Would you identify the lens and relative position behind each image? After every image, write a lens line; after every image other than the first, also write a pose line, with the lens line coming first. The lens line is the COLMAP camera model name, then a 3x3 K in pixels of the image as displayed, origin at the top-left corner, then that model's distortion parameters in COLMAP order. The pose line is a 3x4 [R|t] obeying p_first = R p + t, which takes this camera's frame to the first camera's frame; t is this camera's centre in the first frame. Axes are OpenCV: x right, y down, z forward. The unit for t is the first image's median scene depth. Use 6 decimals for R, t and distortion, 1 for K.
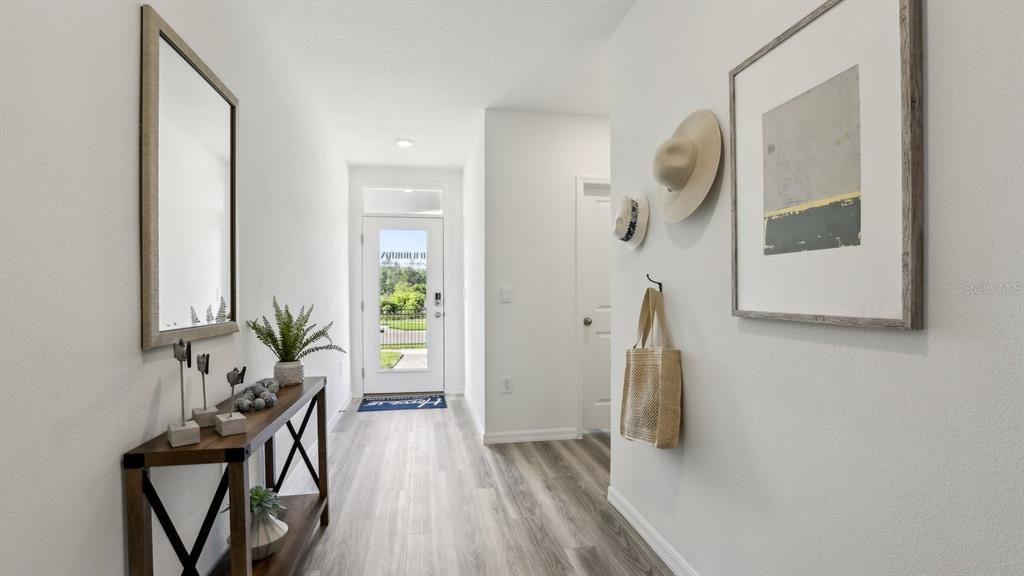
lens RADIAL K [[499.8, 0, 512.0], [0, 499.8, 288.0], [0, 0, 1]] dist [-0.002852, -0.000121]
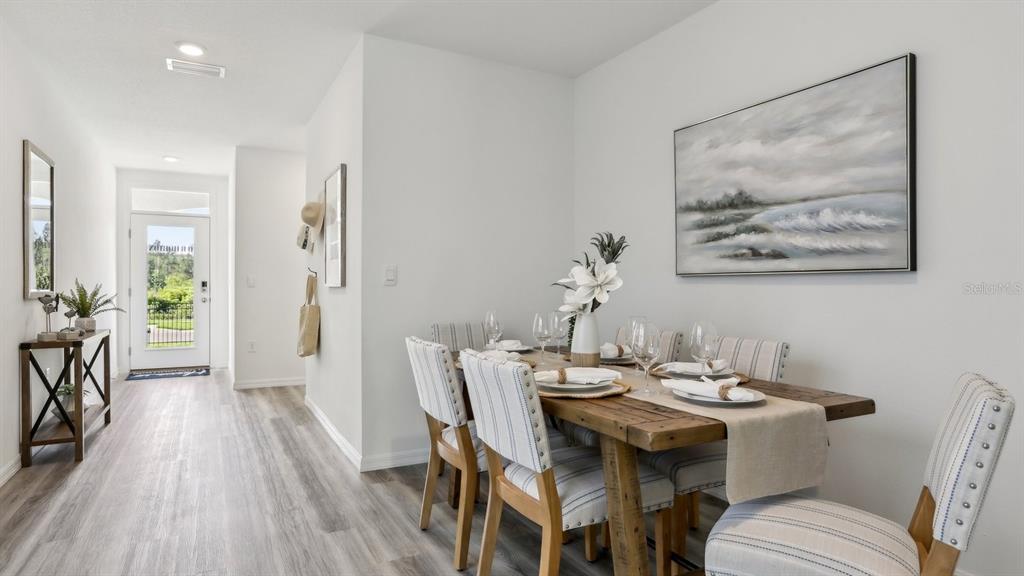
lens RADIAL K [[616.5, 0, 510.9], [0, 616.5, 282.6], [0, 0, 1]] dist [0.001080, 0.047796]
pose [[0.962152, 0.006370, 0.272439, 0.170851], [-0.005880, 0.999979, -0.002616, 0.014413], [-0.272450, 0.000915, 0.962170, -0.678643]]
